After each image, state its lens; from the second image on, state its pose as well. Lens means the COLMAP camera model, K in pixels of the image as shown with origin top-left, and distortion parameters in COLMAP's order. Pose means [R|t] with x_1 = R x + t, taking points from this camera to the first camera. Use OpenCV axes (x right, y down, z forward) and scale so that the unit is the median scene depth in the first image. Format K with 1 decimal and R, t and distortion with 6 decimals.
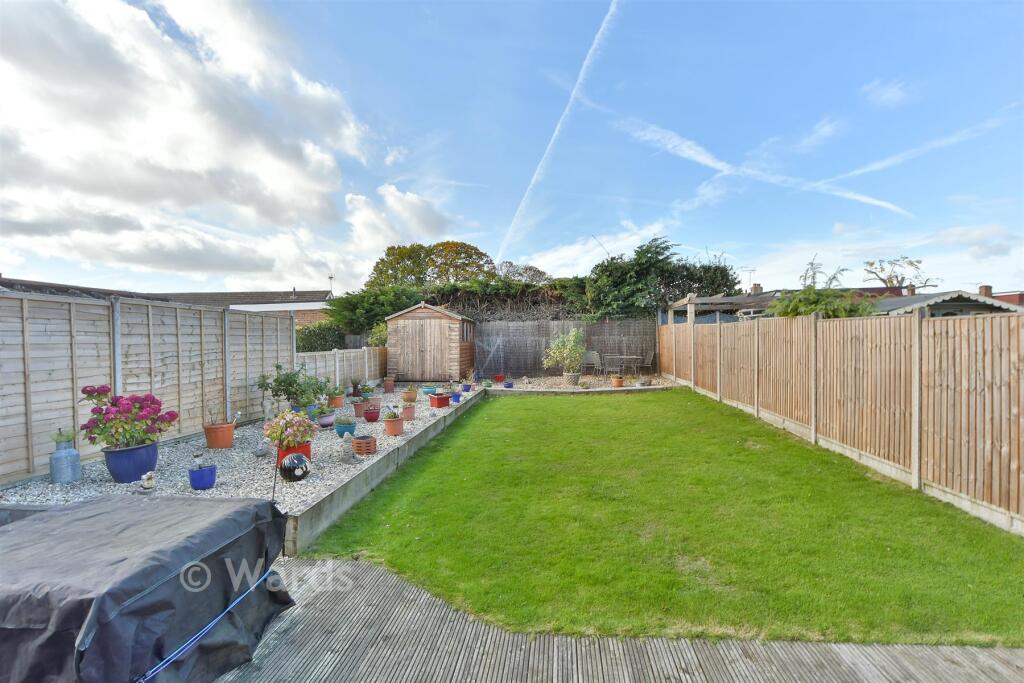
lens RADIAL K [[479.9, 0, 513.4], [0, 479.9, 345.4], [0, 0, 1]] dist [0.003283, 0.000276]
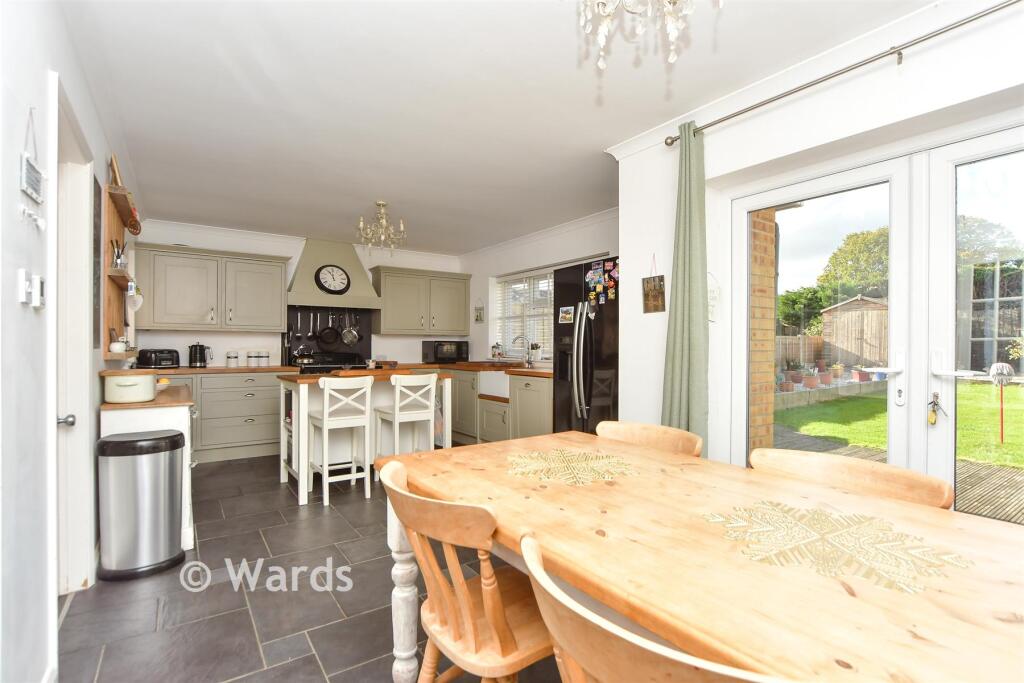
lens RADIAL K [[479.9, 0, 512.4], [0, 479.9, 343.8], [0, 0, 1]] dist [0.003283, 0.000276]
pose [[0.646910, 0.014068, -0.762437, 0.119139], [-0.018308, 0.999828, 0.002914, 0.028133], [0.762347, 0.012073, 0.647056, -0.274471]]
